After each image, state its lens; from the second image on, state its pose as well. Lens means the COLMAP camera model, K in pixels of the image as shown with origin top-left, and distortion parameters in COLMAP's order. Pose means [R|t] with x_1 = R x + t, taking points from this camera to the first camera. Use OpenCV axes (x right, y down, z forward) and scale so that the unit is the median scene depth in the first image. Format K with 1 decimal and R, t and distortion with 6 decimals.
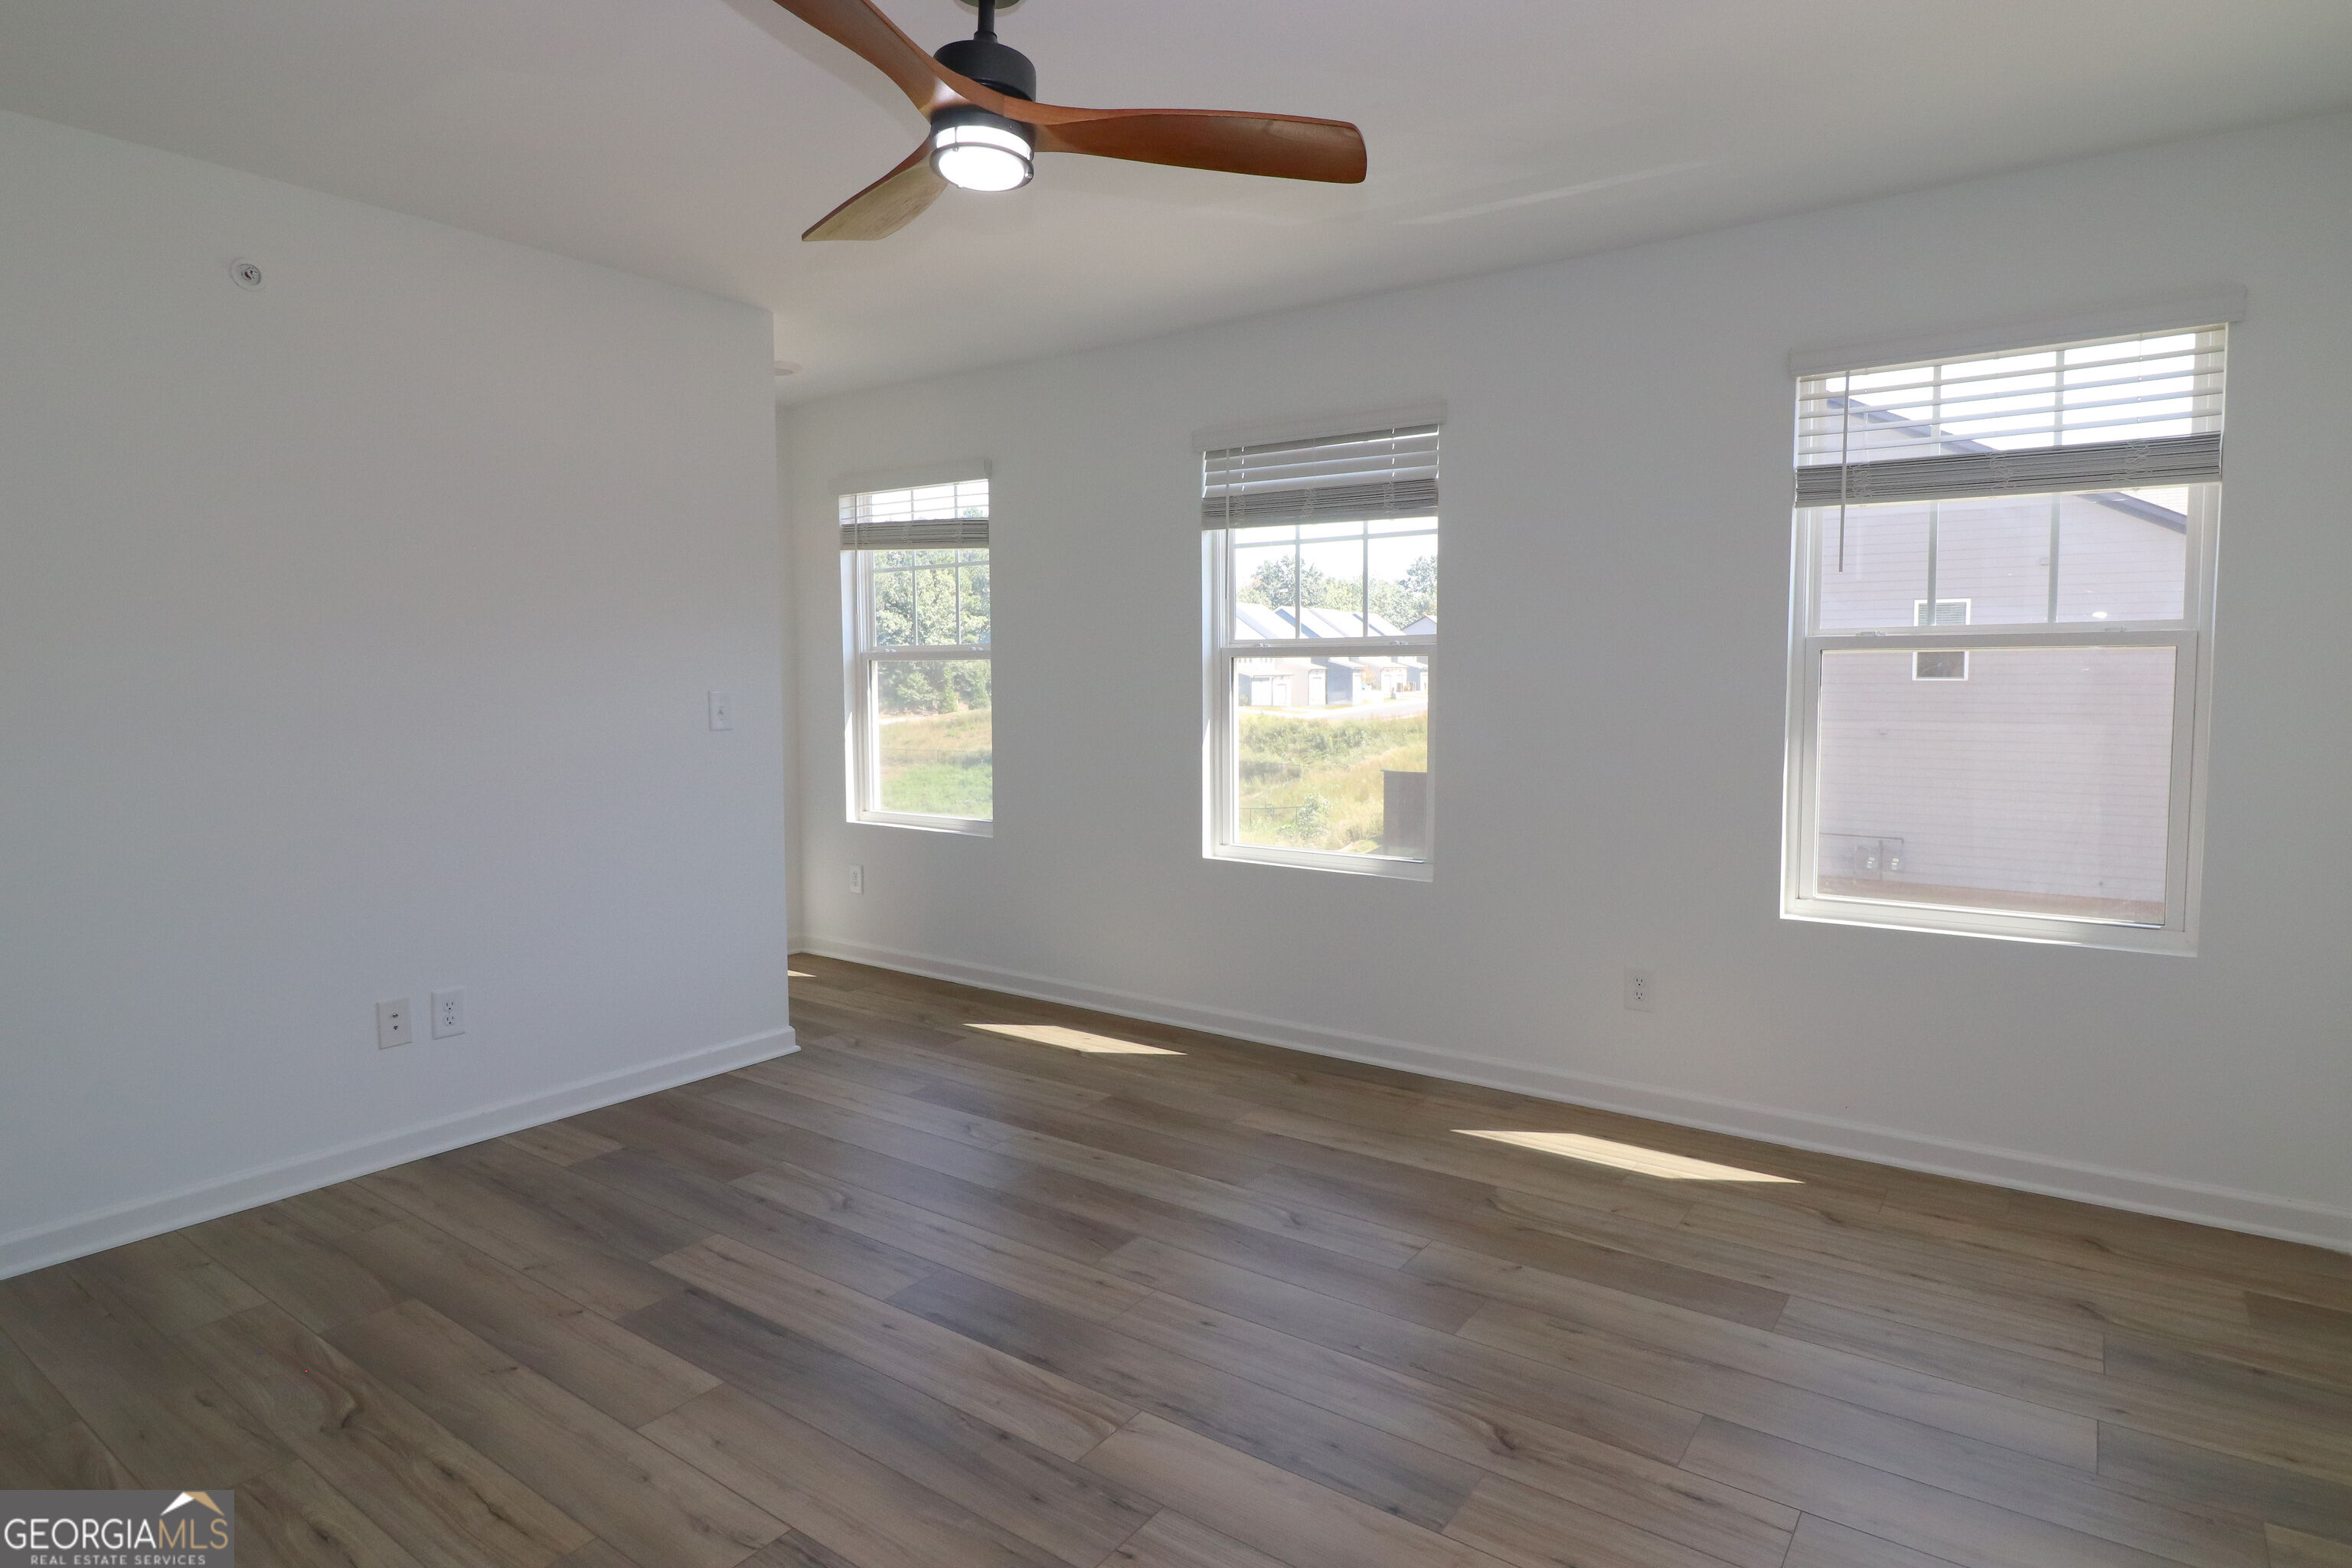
lens RADIAL K [[1274.9, 0, 1188.2], [0, 1274.9, 741.8], [0, 0, 1]] dist [0.001784, -0.001811]
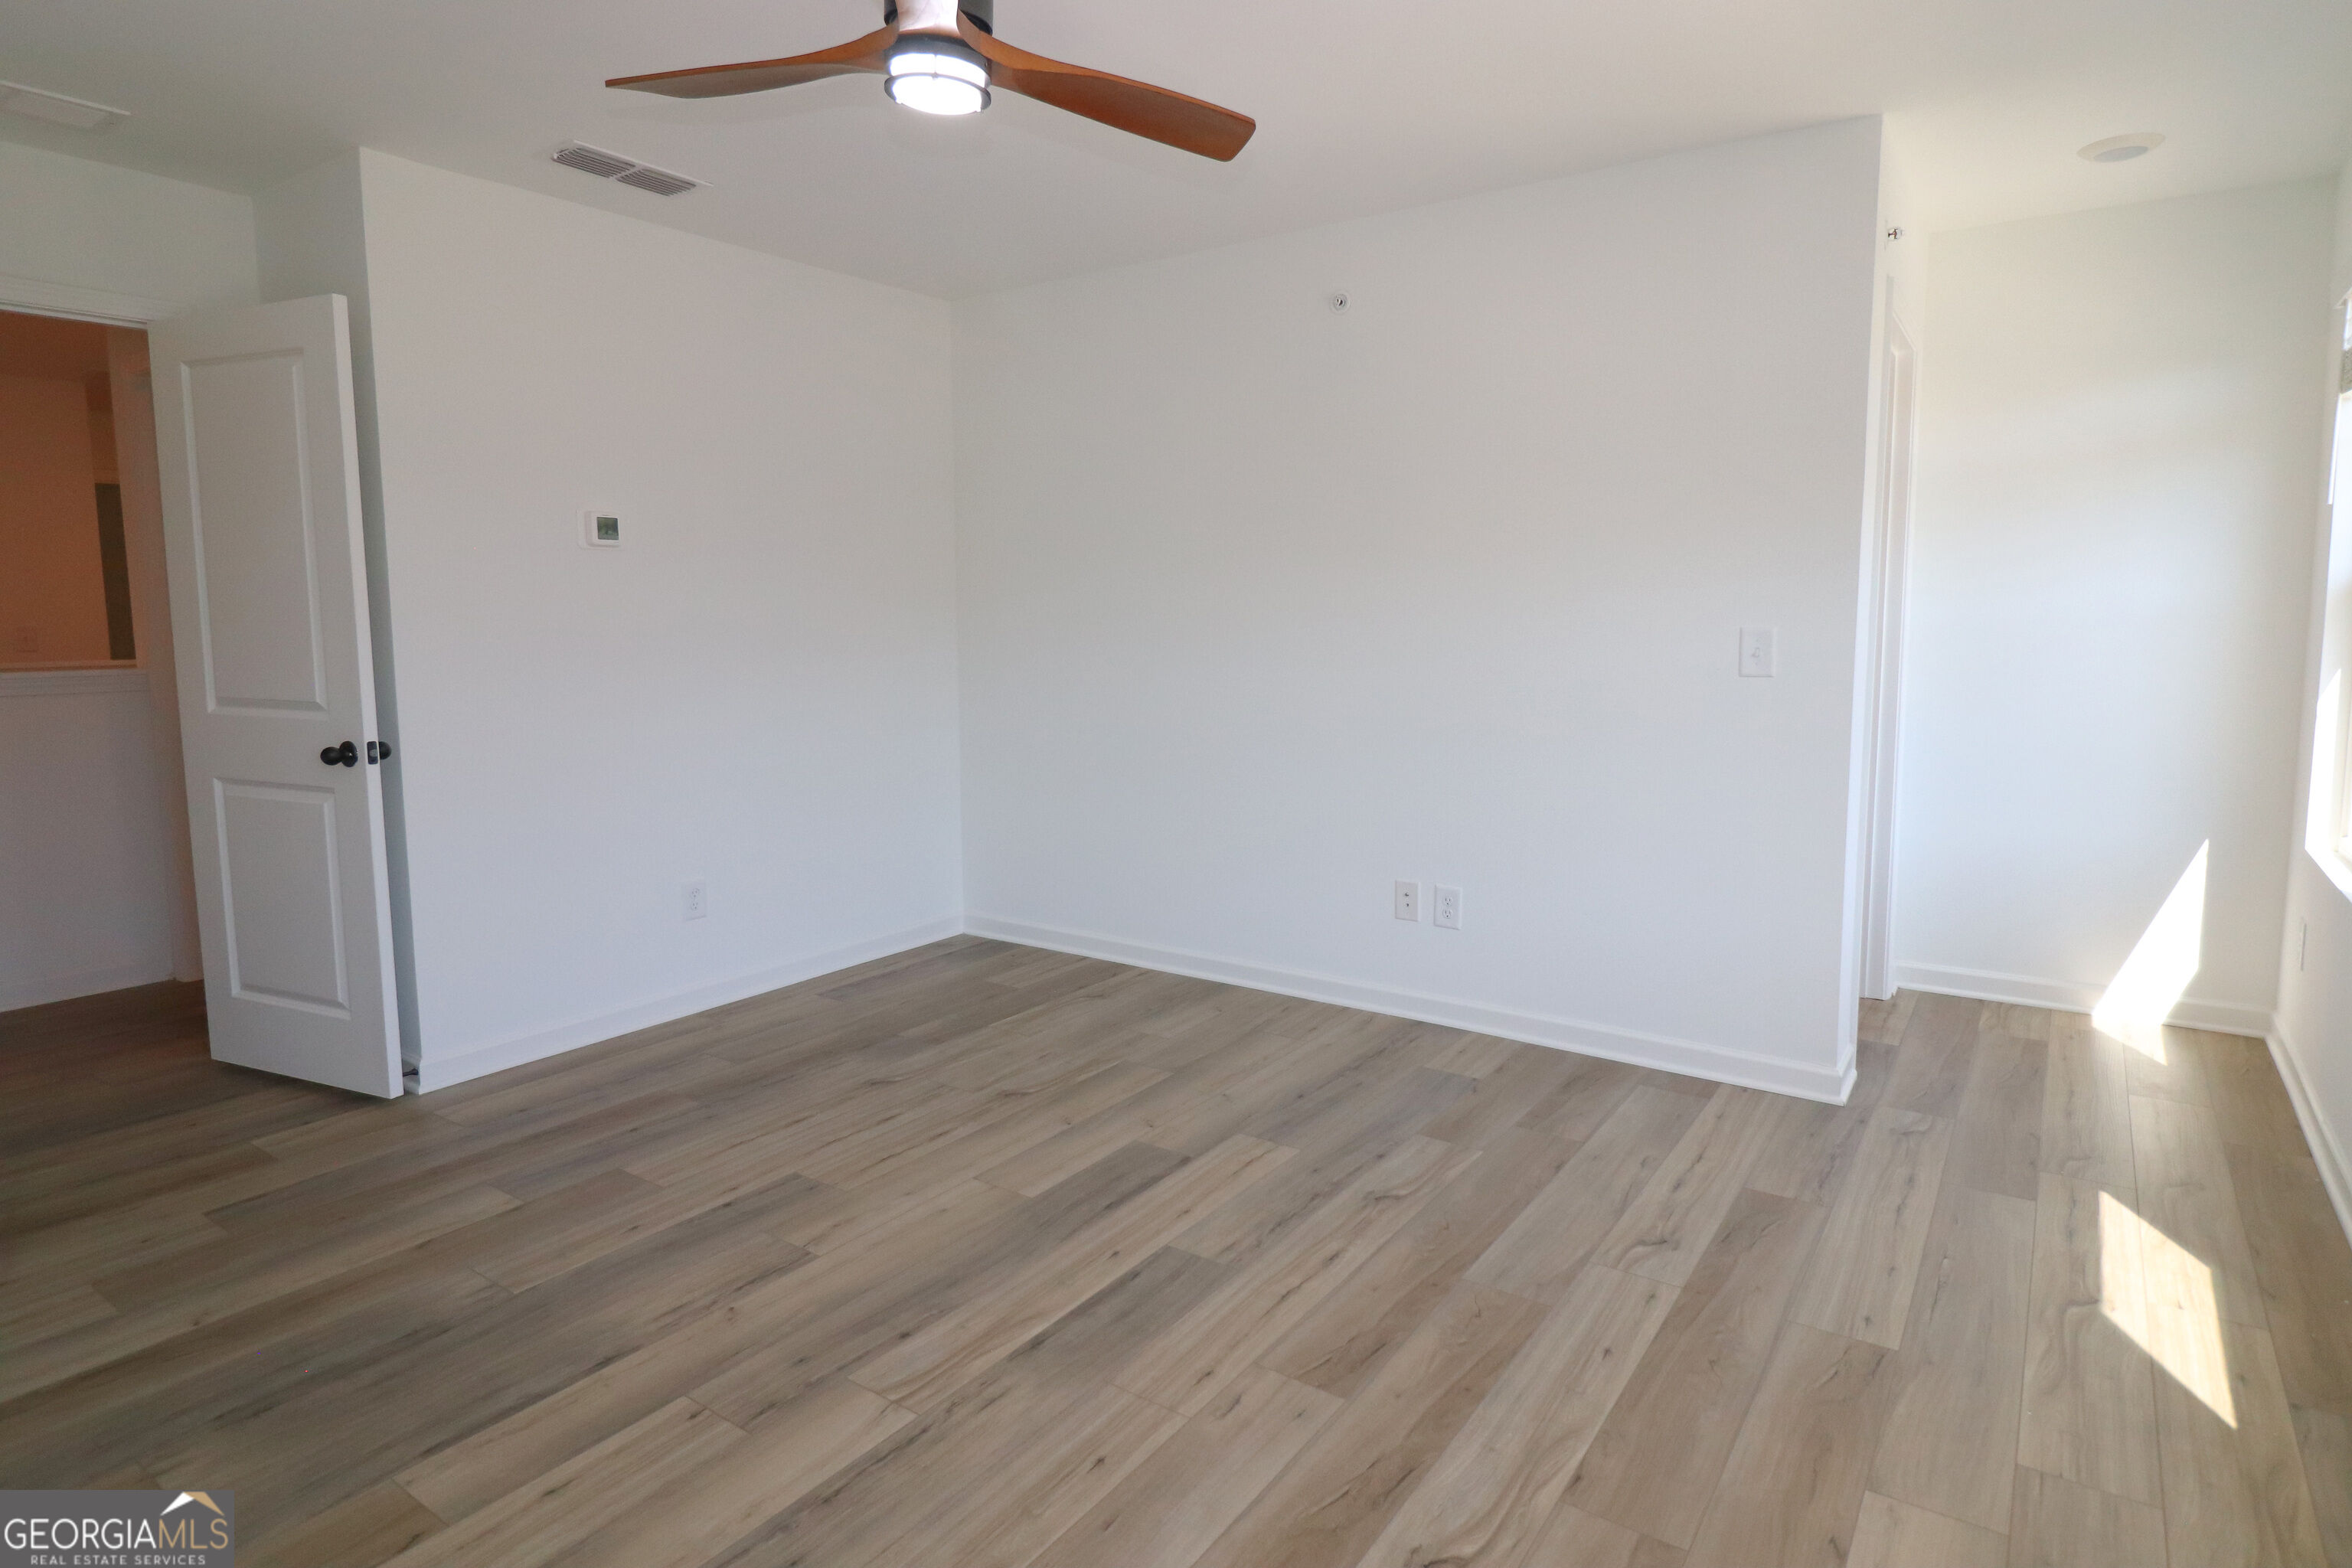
lens RADIAL K [[1274.9, 0, 1188.2], [0, 1274.9, 741.8], [0, 0, 1]] dist [0.001784, -0.001811]
pose [[0.008850, 0.104877, -0.994446, 0.688091], [-0.048050, 0.993381, 0.104337, -0.054636], [0.998806, 0.046860, 0.013831, 0.956927]]
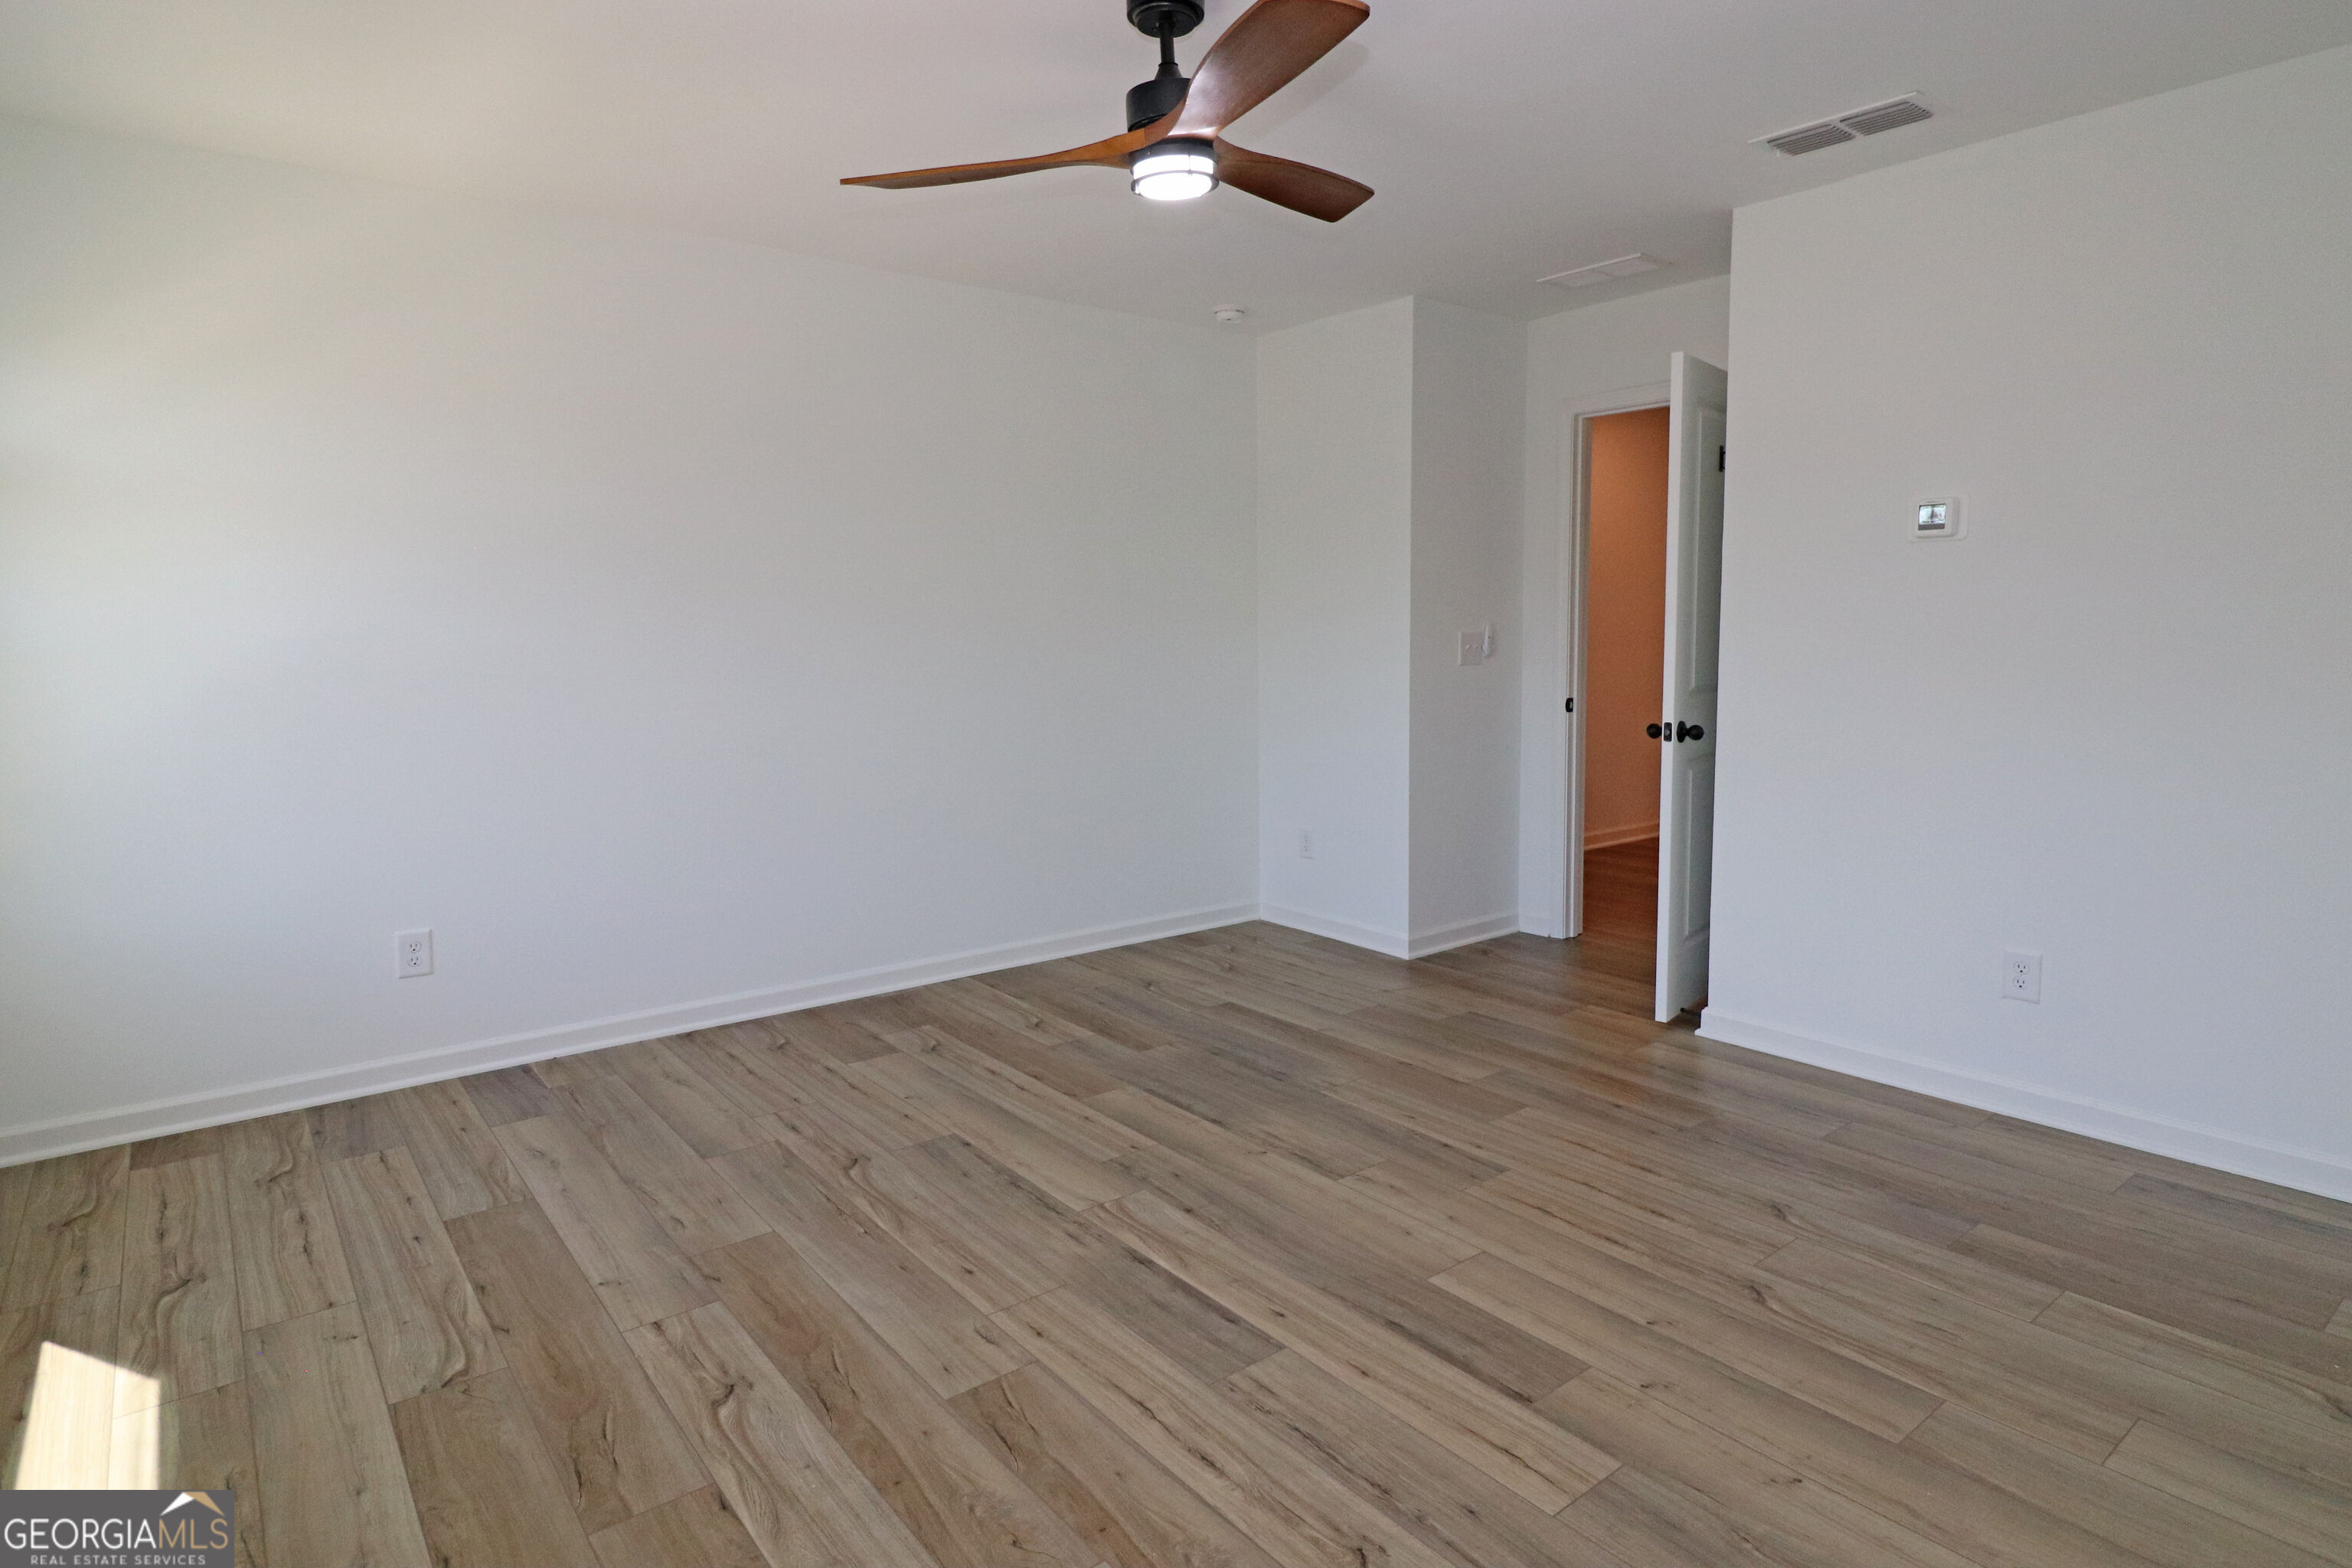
lens RADIAL K [[1274.9, 0, 1188.2], [0, 1274.9, 741.8], [0, 0, 1]] dist [0.001784, -0.001811]
pose [[-0.960851, -0.013711, 0.276725, -0.397598], [0.026973, 0.989402, 0.142678, -0.090912], [-0.275748, 0.144556, -0.950298, 1.730786]]
